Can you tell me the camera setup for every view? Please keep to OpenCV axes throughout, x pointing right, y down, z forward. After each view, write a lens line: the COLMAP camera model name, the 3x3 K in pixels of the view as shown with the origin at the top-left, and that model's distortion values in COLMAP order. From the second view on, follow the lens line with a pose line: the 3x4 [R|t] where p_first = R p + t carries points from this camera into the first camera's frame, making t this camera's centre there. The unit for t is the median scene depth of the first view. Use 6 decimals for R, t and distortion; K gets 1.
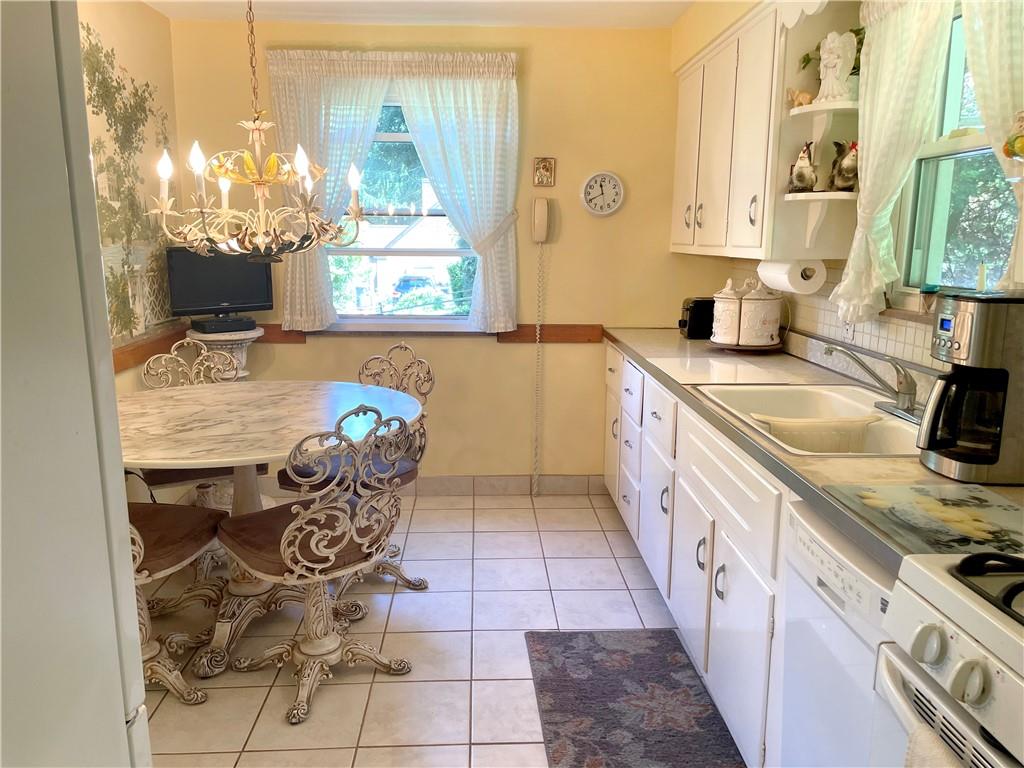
lens RADIAL K [[742.0, 0, 512.0], [0, 742.0, 384.0], [0, 0, 1]] dist [0.001228, -0.001305]
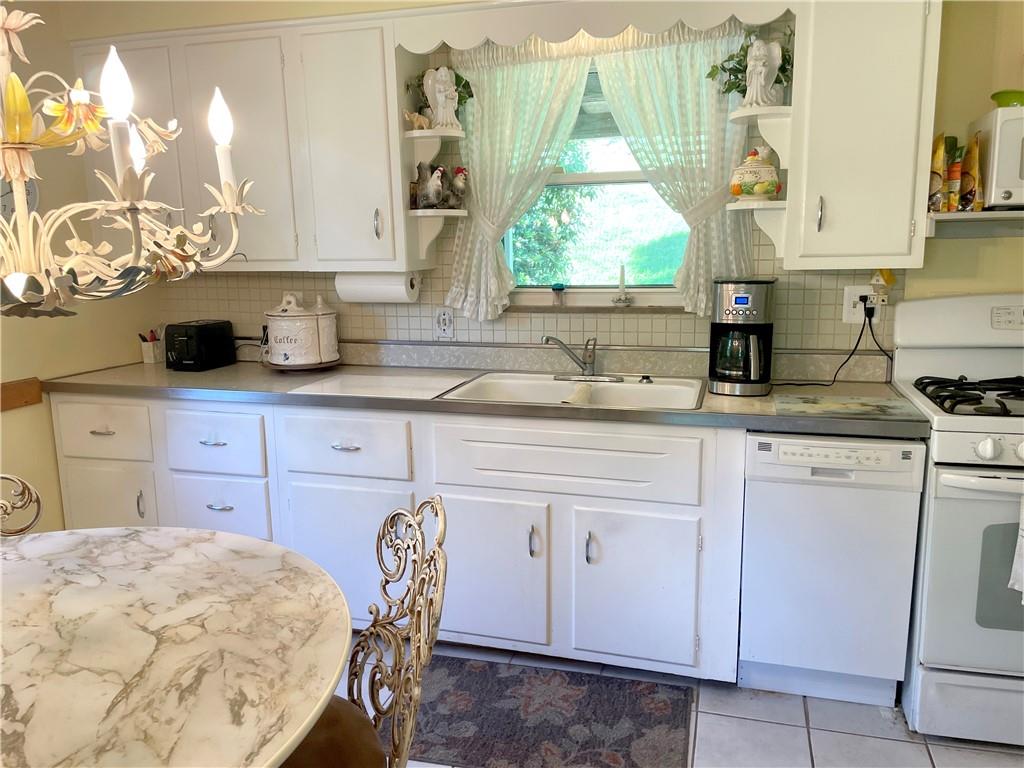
lens RADIAL K [[742.0, 0, 512.0], [0, 742.0, 384.0], [0, 0, 1]] dist [0.001228, -0.001305]
pose [[0.328865, -0.172063, 0.928570, -0.682987], [0.195067, 0.974434, 0.111476, -0.114311], [-0.924011, 0.144473, 0.354021, 0.591266]]
